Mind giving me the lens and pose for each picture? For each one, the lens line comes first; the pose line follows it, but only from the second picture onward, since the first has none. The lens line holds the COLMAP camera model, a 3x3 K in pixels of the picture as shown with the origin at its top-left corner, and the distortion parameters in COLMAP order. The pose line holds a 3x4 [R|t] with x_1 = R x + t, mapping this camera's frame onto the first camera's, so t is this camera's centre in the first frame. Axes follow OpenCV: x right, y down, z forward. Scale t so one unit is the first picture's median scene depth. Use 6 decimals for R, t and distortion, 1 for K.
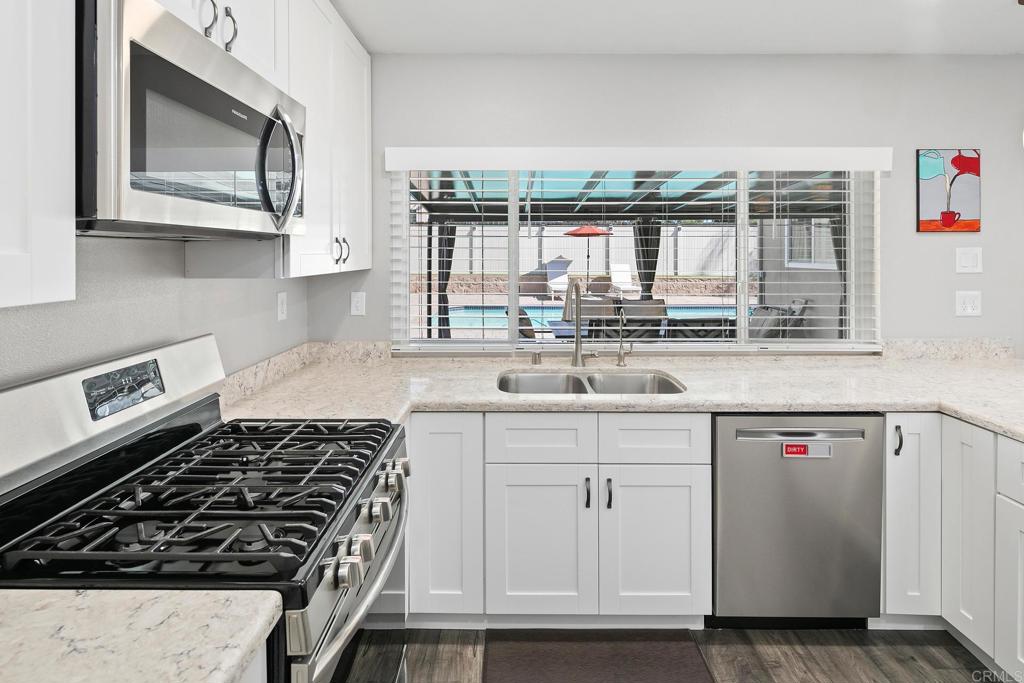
lens RADIAL K [[497.2, 0, 510.1], [0, 497.2, 253.3], [0, 0, 1]] dist [0.003095, 0.000230]
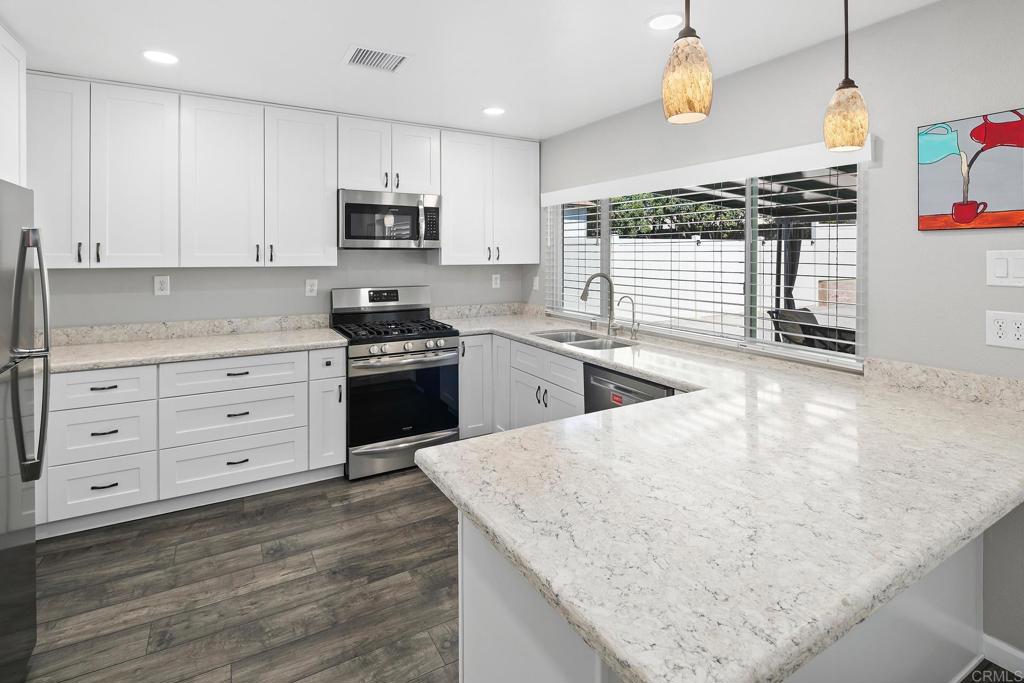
lens RADIAL K [[497.2, 0, 510.1], [0, 497.2, 253.3], [0, 0, 1]] dist [0.003095, 0.000230]
pose [[0.505572, 0.000828, -0.862784, 1.178573], [-0.004947, 0.999986, -0.001940, -0.002129], [0.862770, 0.005249, 0.505569, 0.035367]]
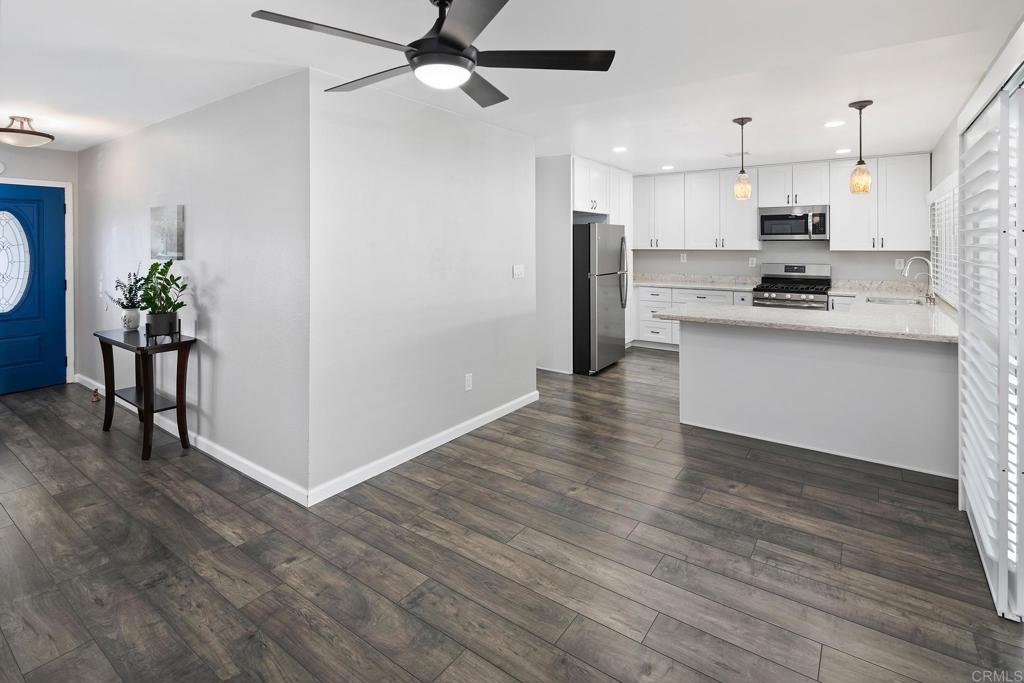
lens RADIAL K [[498.2, 0, 510.1], [0, 498.2, 245.7], [0, 0, 1]] dist [0.001824, -0.000091]
pose [[-0.578515, 0.006168, -0.815649, 2.563795], [0.000059, 0.999972, 0.007521, -0.008251], [0.815672, 0.004303, -0.578499, 0.775142]]
